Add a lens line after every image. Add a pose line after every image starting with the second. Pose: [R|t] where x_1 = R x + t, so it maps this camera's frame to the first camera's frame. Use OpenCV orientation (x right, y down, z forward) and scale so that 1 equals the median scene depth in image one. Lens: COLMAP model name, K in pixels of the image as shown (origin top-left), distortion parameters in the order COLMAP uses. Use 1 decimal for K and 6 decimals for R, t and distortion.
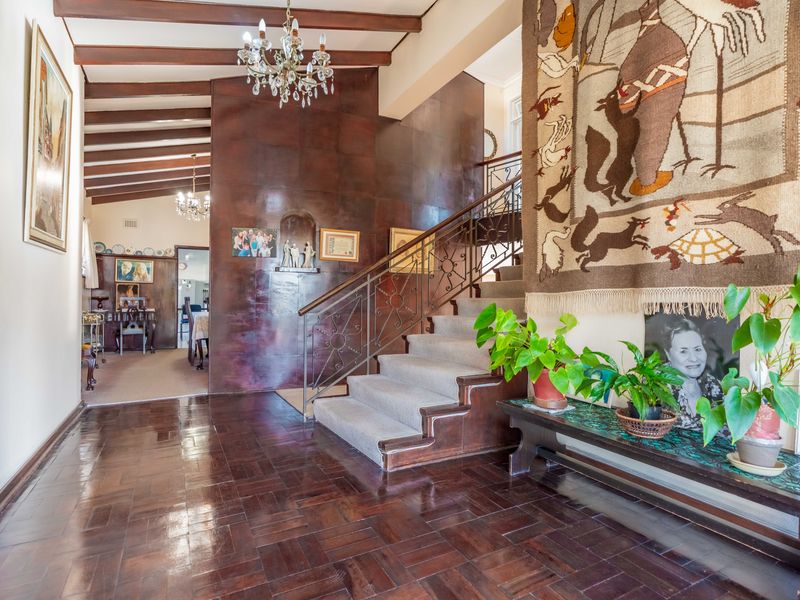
lens RADIAL K [[418.6, 0, 399.5], [0, 418.6, 298.6], [0, 0, 1]] dist [0.000177, 0.001919]
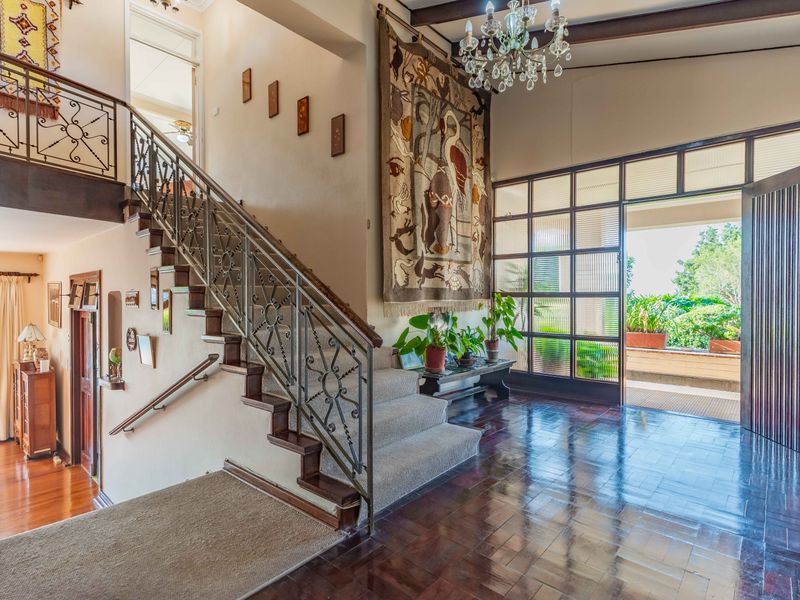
lens RADIAL K [[418.6, 0, 400.7], [0, 418.6, 300.6], [0, 0, 1]] dist [0.000177, 0.001919]
pose [[-0.341304, -0.009232, 0.939908, -1.097853], [-0.001749, 0.999956, 0.009186, -0.035722], [-0.939951, 0.001491, -0.341305, 1.648453]]
